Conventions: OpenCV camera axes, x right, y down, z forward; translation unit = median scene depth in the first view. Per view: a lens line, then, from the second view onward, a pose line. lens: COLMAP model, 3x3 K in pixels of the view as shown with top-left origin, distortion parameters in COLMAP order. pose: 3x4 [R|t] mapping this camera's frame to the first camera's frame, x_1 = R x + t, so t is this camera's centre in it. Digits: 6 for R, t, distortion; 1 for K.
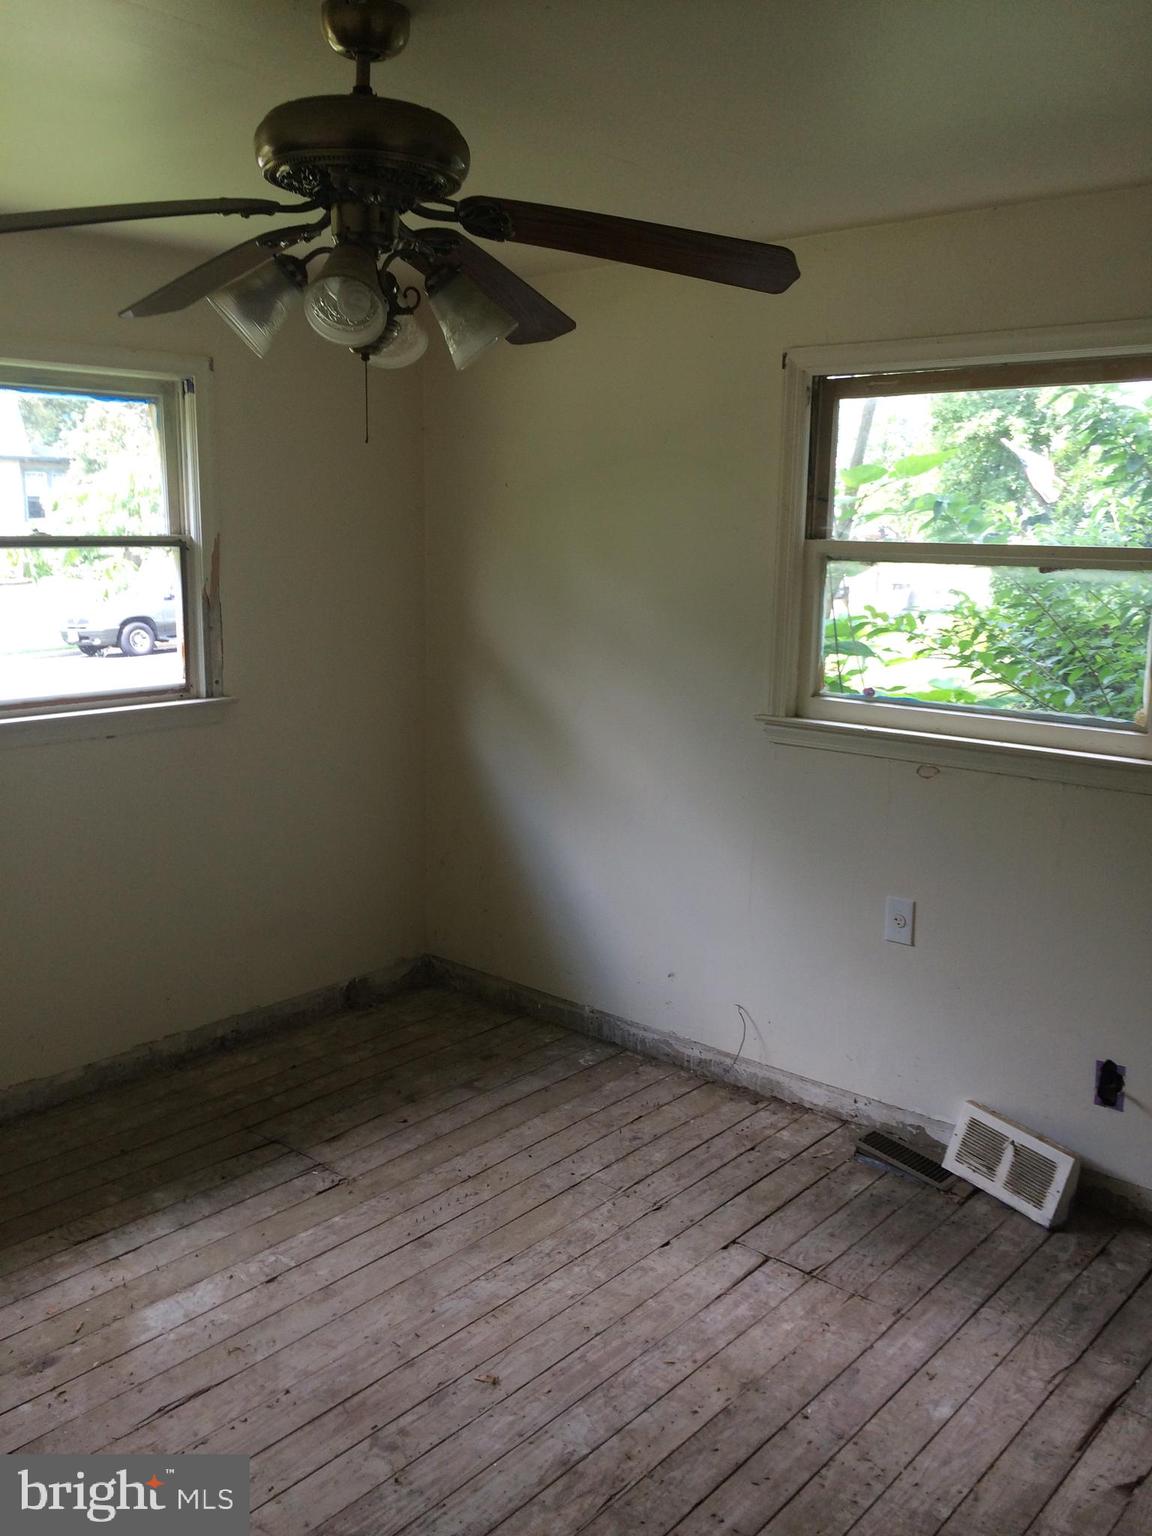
lens RADIAL K [[1330.4, 0, 568.0], [0, 1330.4, 757.2], [0, 0, 1]] dist [0.093777, -0.147926]
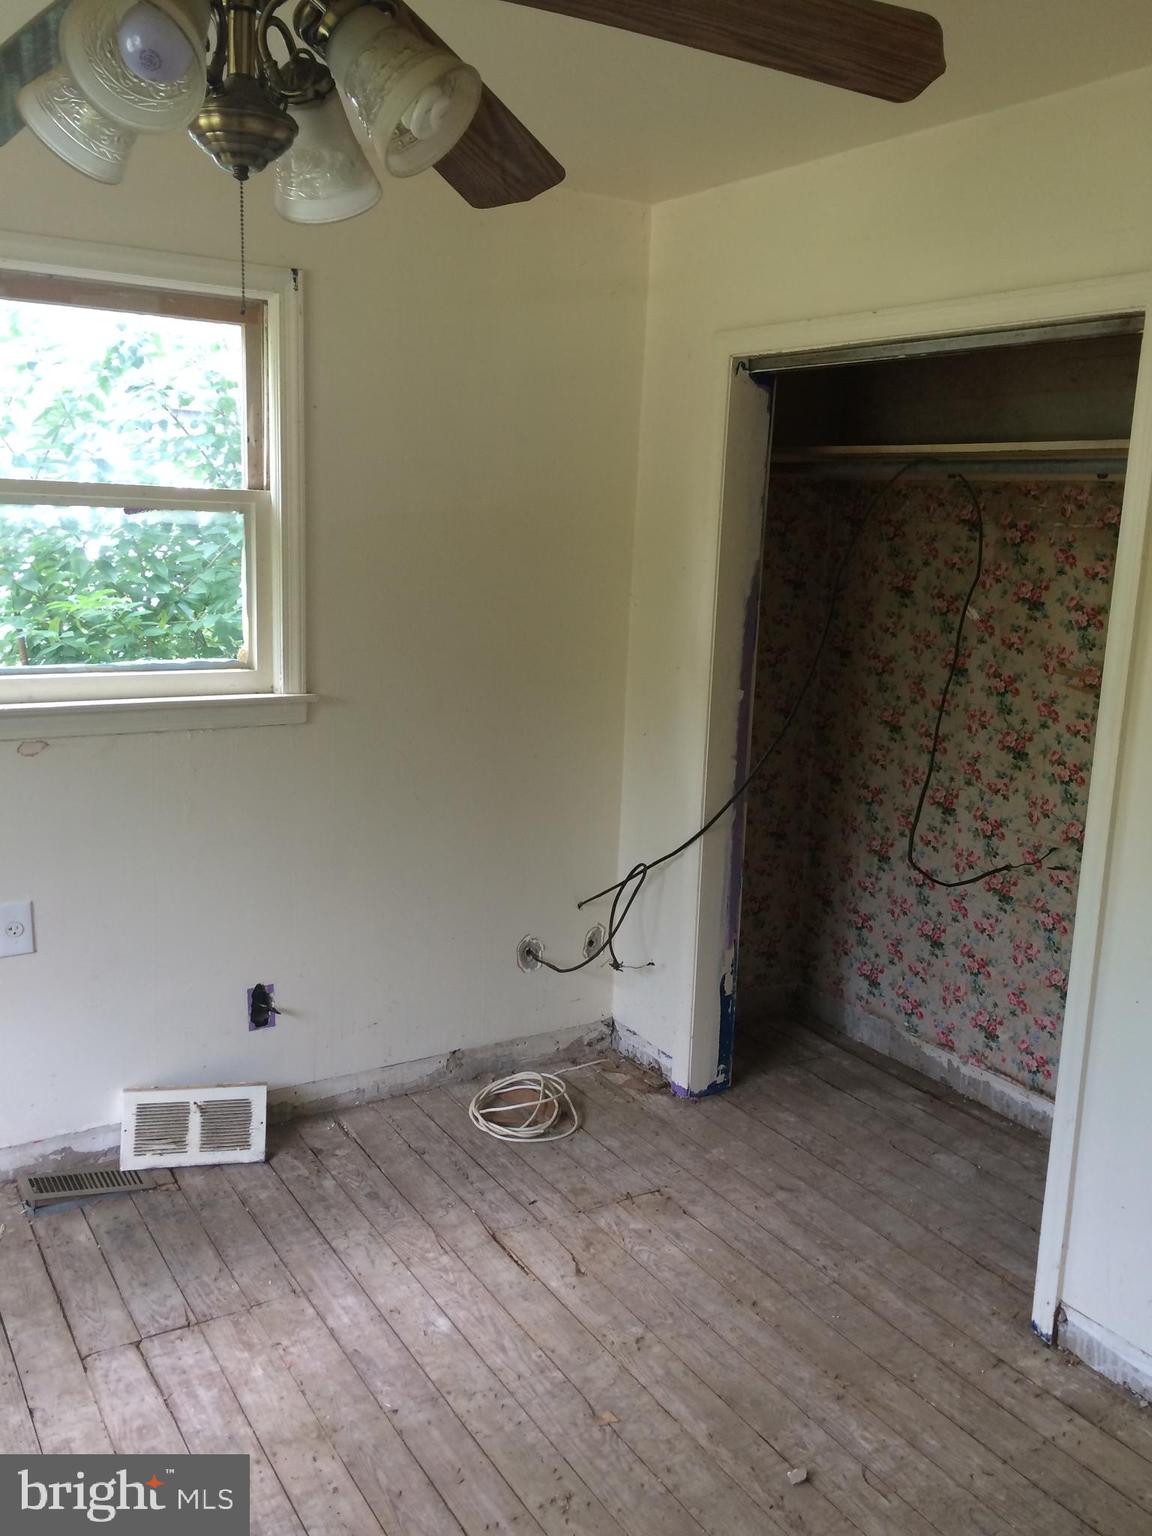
lens RADIAL K [[1330.4, 0, 568.0], [0, 1330.4, 757.2], [0, 0, 1]] dist [0.093777, -0.147926]
pose [[0.296038, -0.181684, 0.937738, -1.079831], [0.140069, 0.979388, 0.145534, -0.149080], [-0.944850, 0.088265, 0.315384, 0.993577]]
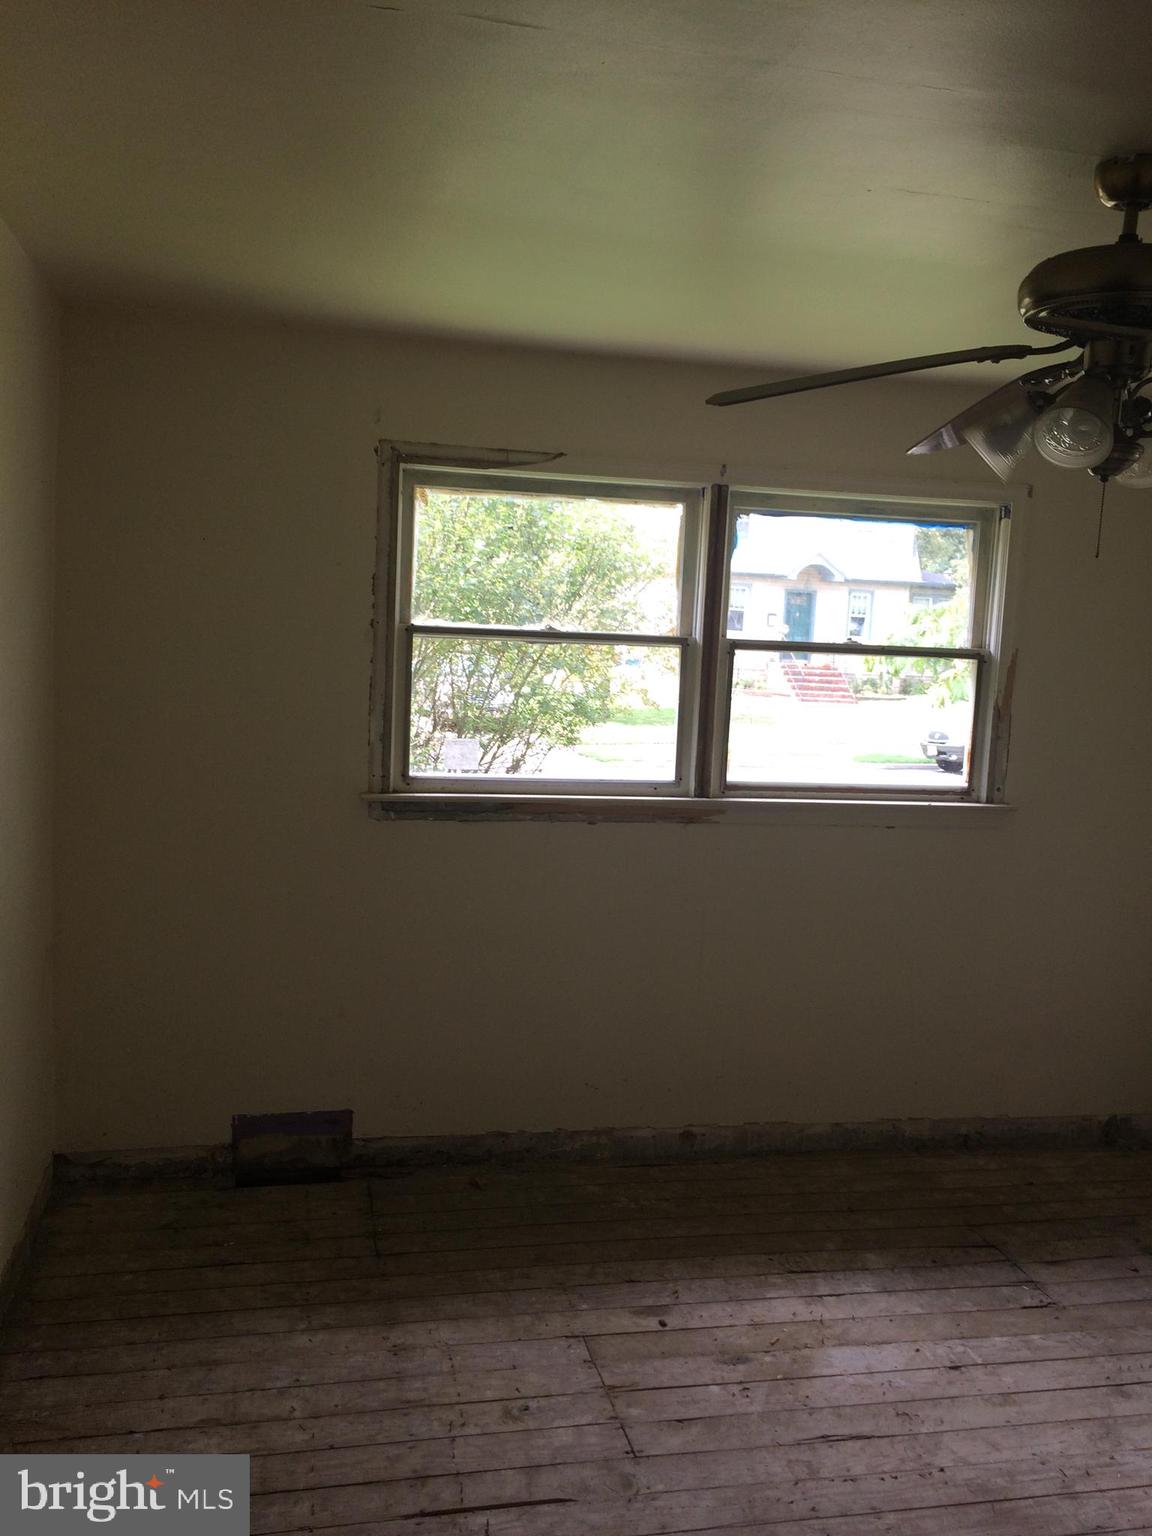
lens RADIAL K [[1330.4, 0, 568.0], [0, 1330.4, 757.2], [0, 0, 1]] dist [0.093777, -0.147926]
pose [[0.804439, 0.090091, -0.587164, 0.085981], [-0.143615, 0.988607, -0.045072, 0.015715], [0.576414, 0.120584, 0.808212, -0.043194]]
